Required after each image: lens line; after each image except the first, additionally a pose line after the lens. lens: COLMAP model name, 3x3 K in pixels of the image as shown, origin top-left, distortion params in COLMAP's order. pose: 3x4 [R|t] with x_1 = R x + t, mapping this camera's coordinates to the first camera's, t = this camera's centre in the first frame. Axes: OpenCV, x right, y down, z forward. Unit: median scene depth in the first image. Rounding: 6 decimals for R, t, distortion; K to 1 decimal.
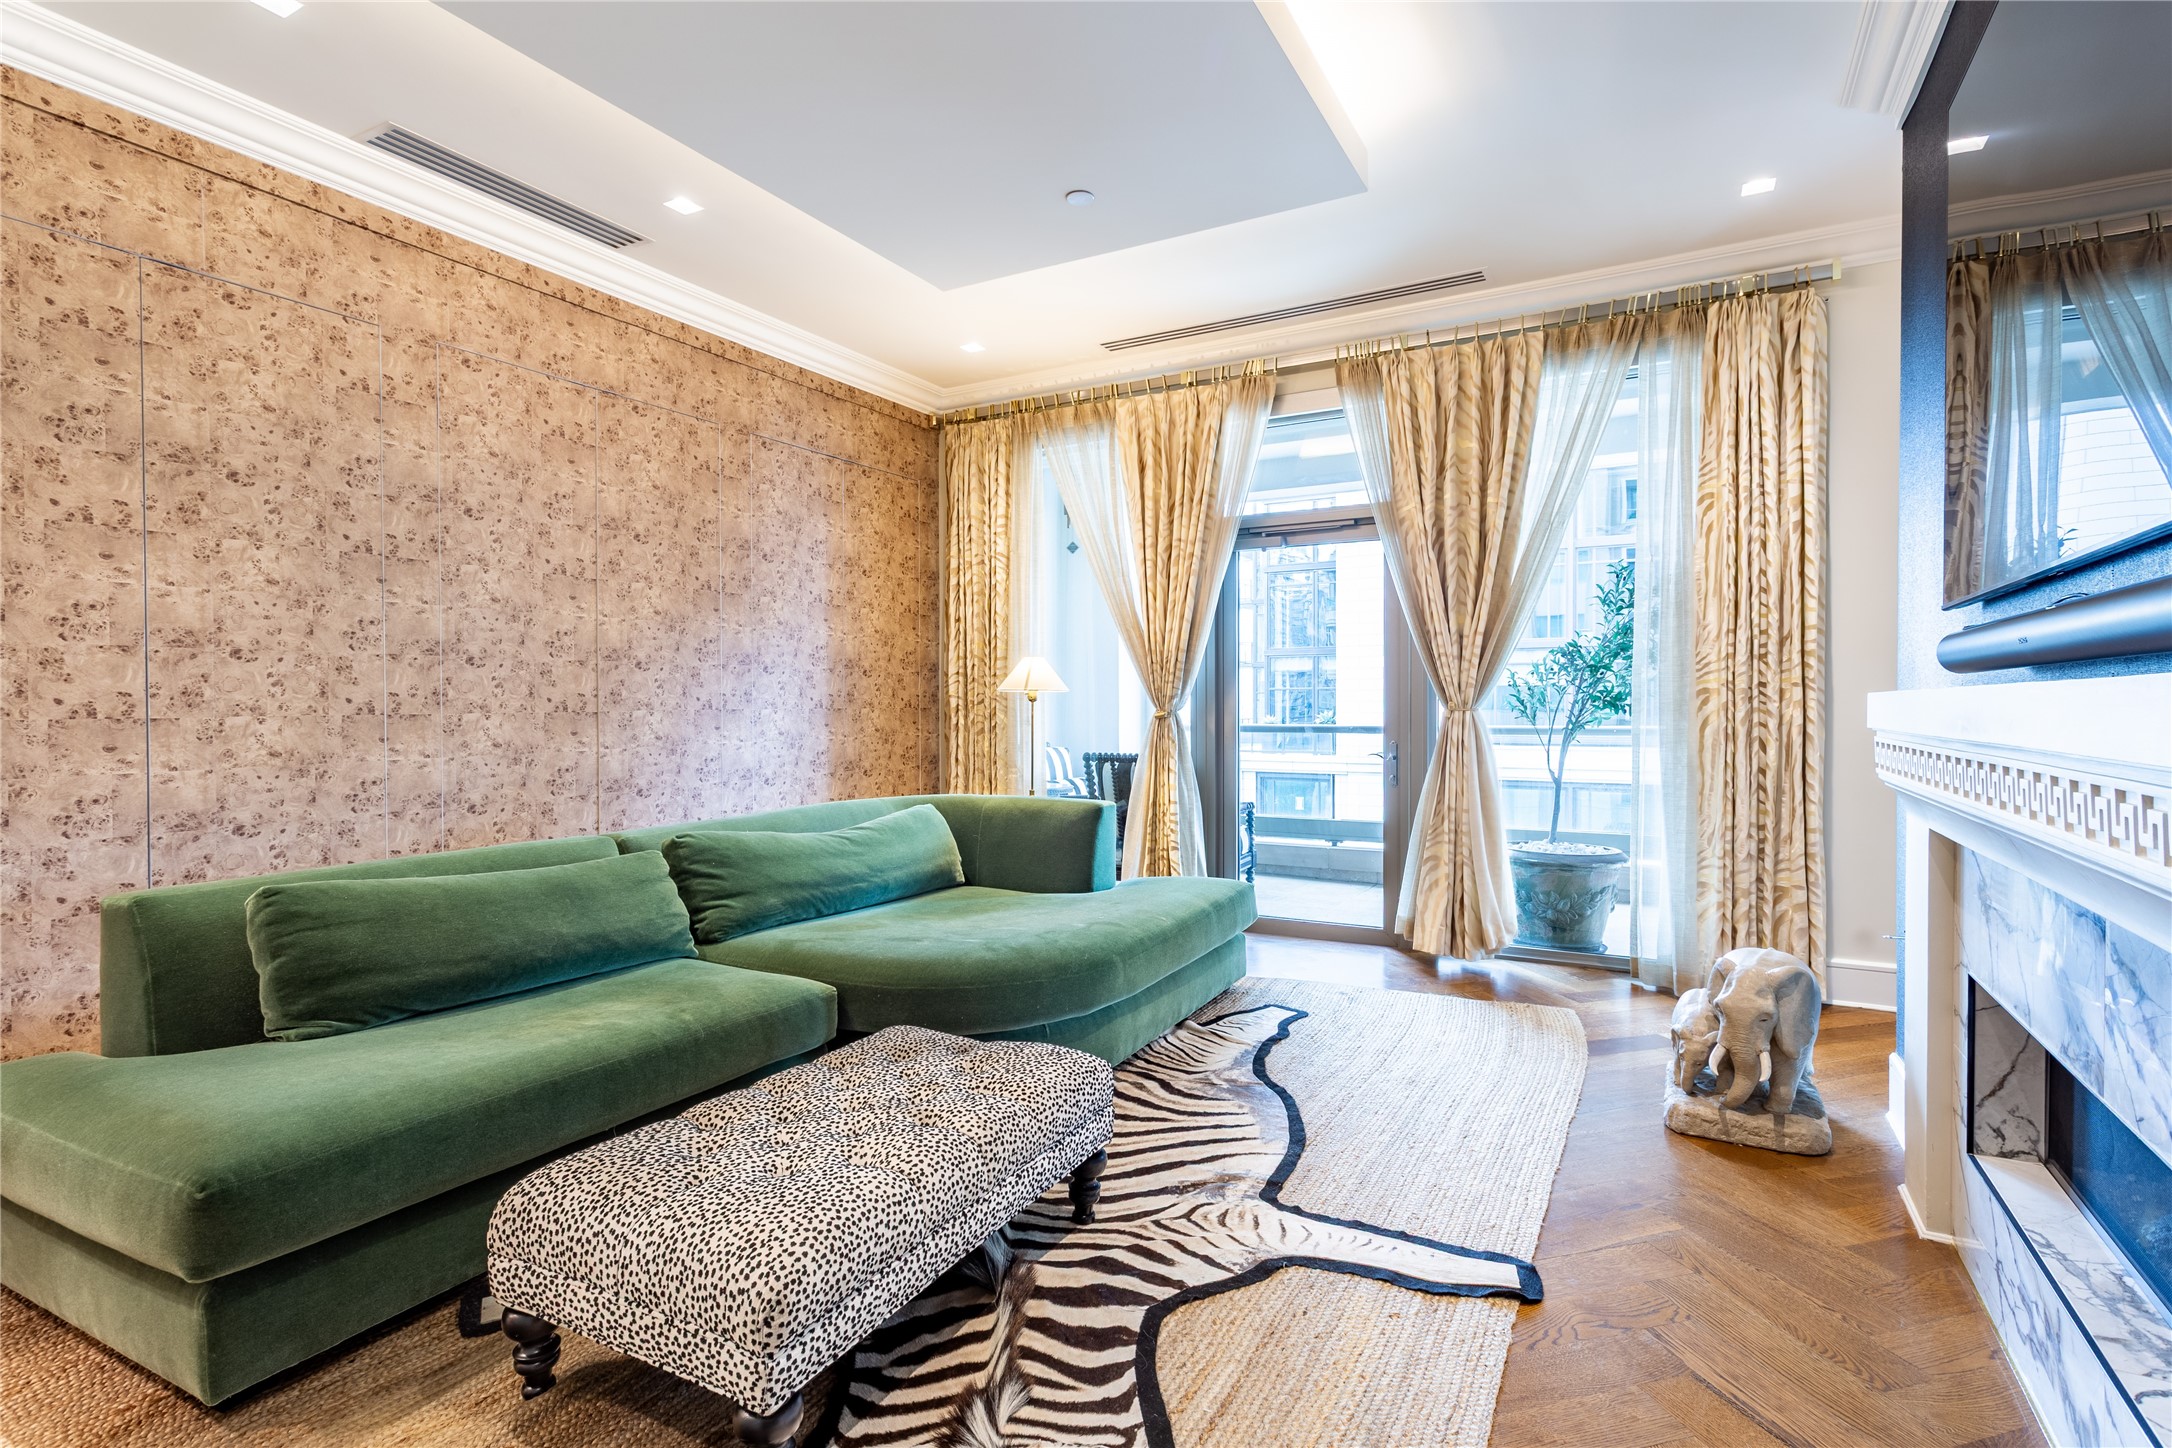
lens RADIAL K [[1030.6, 0, 1107.1], [0, 1030.6, 714.9], [0, 0, 1]] dist [0.002669, 0.002044]
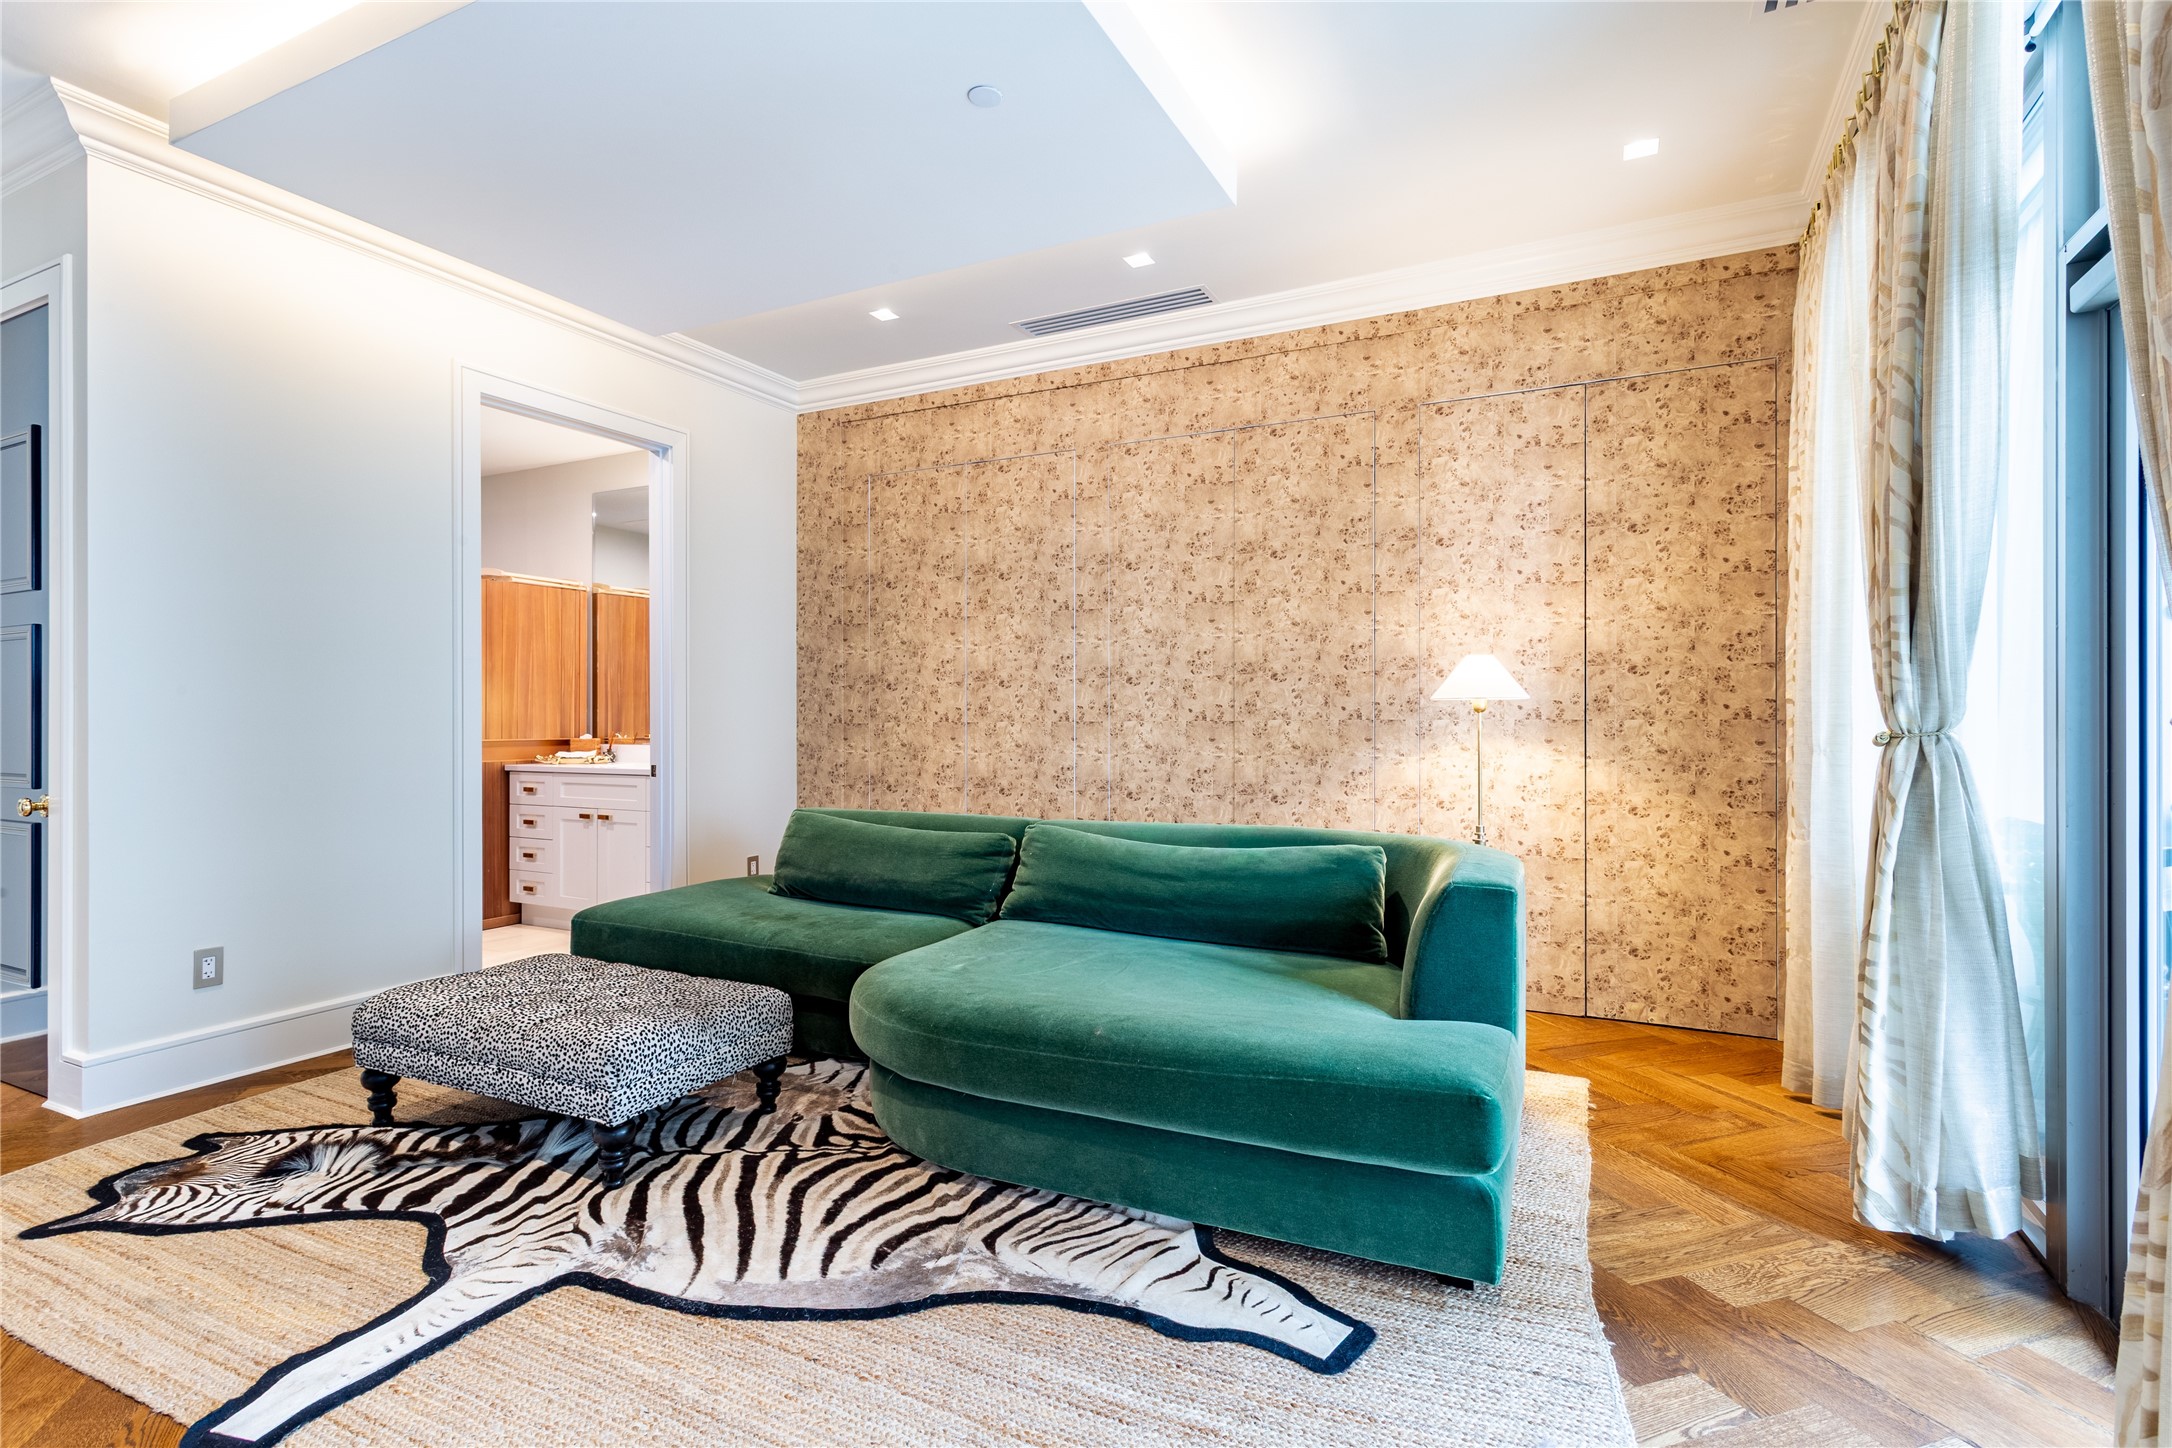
lens RADIAL K [[1030.6, 0, 1092.4], [0, 1030.6, 715.6], [0, 0, 1]] dist [0.002669, 0.002044]
pose [[0.056869, 0.004798, -0.998370, 0.769734], [-0.008137, 0.999957, 0.004342, -0.015718], [0.998348, 0.007877, 0.056906, 1.004297]]
